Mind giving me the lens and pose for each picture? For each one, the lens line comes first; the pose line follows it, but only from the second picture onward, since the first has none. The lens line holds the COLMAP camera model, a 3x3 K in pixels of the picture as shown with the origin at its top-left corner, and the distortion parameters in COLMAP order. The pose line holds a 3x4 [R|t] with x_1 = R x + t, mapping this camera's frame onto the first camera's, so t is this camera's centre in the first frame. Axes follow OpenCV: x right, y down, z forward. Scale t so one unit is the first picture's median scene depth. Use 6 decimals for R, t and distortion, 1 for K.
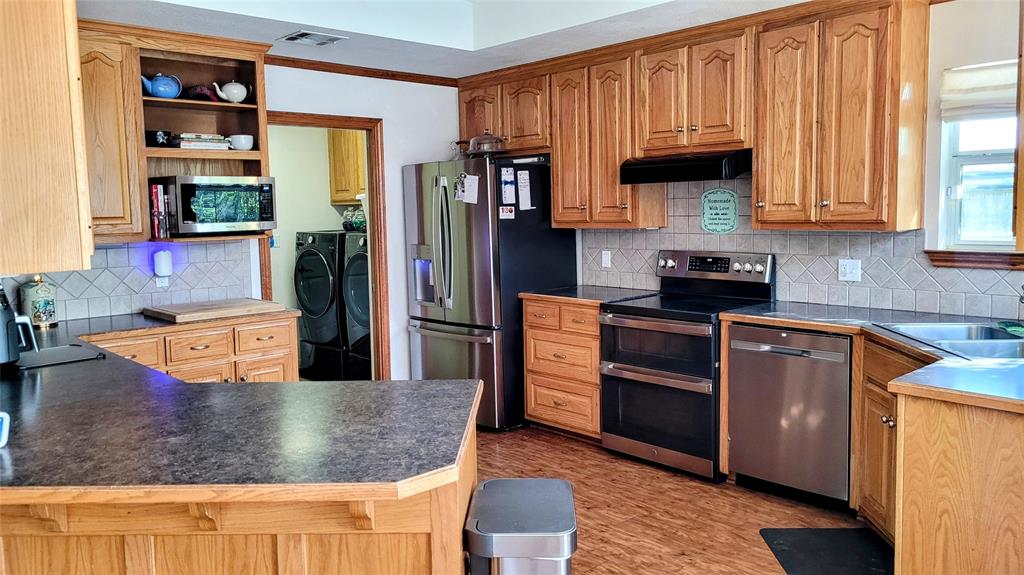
lens RADIAL K [[774.5, 0, 515.2], [0, 774.5, 283.6], [0, 0, 1]] dist [-0.006793, -0.003868]
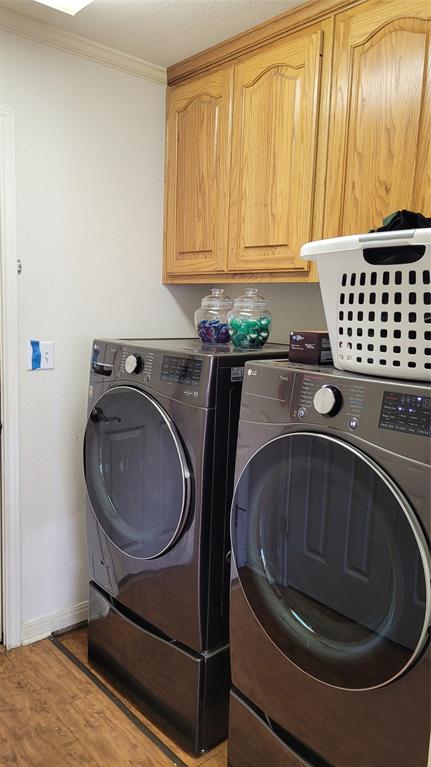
lens RADIAL K [[580.1, 0, 213.2], [0, 580.1, 385.9], [0, 0, 1]] dist [-0.006793, -0.003868]
pose [[0.998393, 0.053813, -0.017740, -0.207205], [-0.053186, 0.998003, 0.034085, -0.055462], [0.019539, -0.033087, 0.999261, 0.672235]]
